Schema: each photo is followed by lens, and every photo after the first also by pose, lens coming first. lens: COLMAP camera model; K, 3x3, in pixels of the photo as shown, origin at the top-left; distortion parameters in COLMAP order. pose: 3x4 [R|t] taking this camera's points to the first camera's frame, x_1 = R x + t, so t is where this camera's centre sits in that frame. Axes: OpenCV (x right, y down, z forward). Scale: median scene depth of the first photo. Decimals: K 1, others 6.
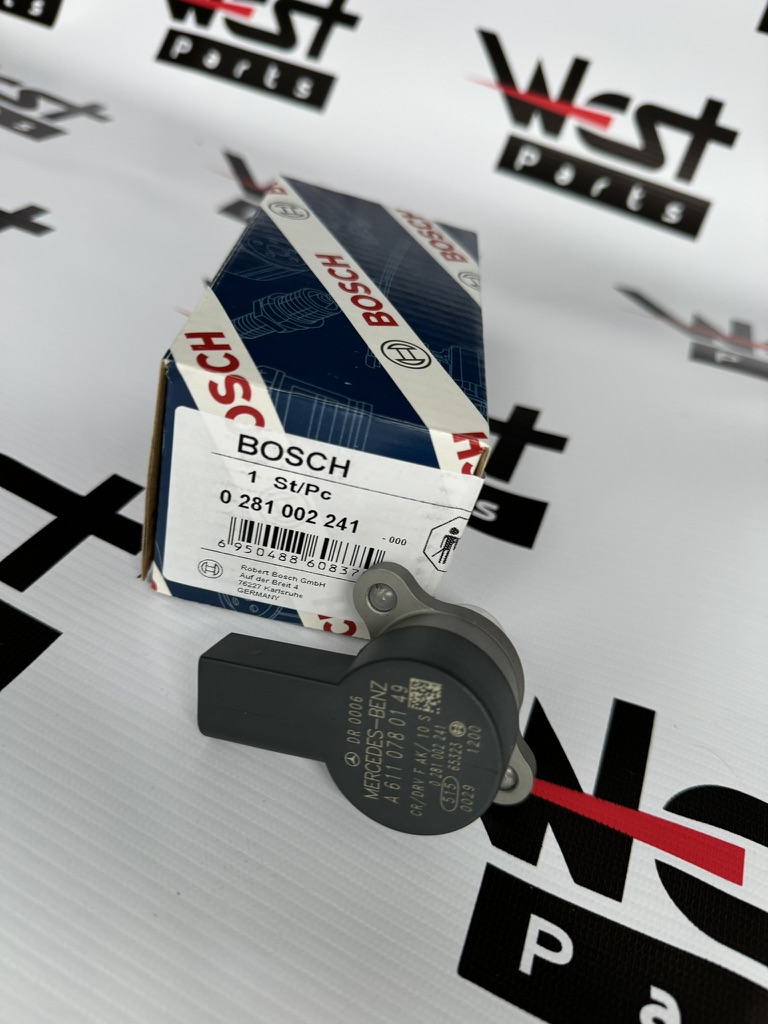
lens RADIAL K [[721.4, 0, 383.6], [0, 721.4, 497.5], [0, 0, 1]] dist [0.138025, -0.264648]
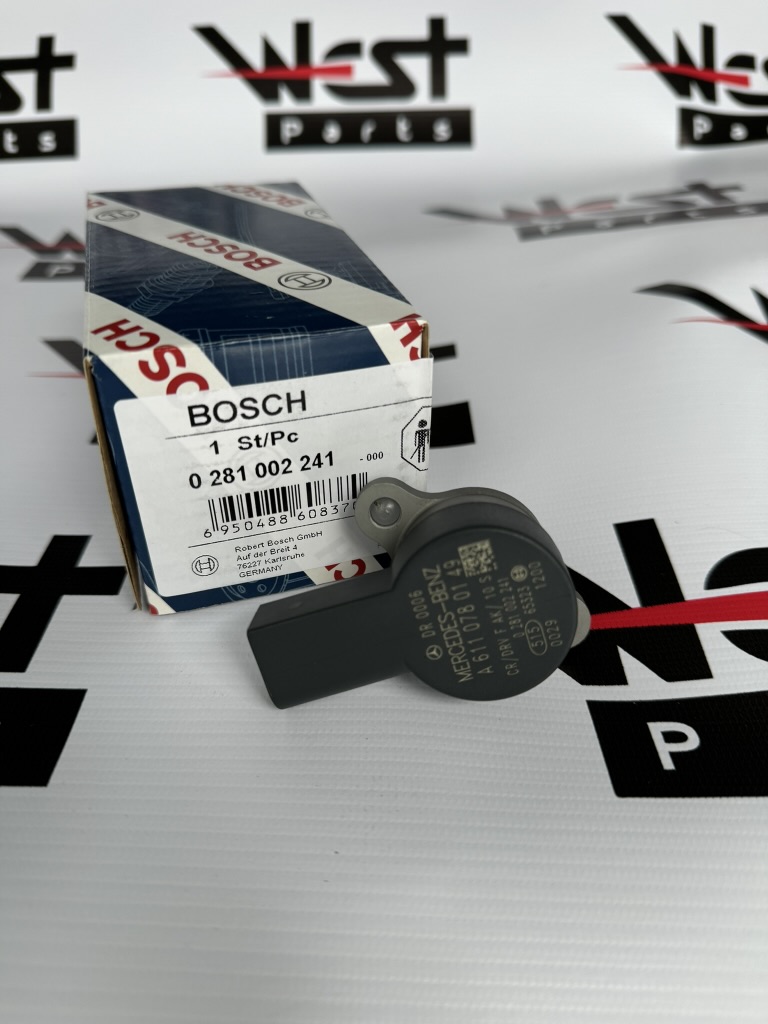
lens RADIAL K [[721.4, 0, 383.6], [0, 721.4, 497.5], [0, 0, 1]] dist [0.138025, -0.264648]
pose [[0.901462, -0.402046, 0.160390, -0.156880], [0.404823, 0.914247, 0.016444, 0.104039], [-0.153247, 0.050106, 0.986917, 0.016606]]
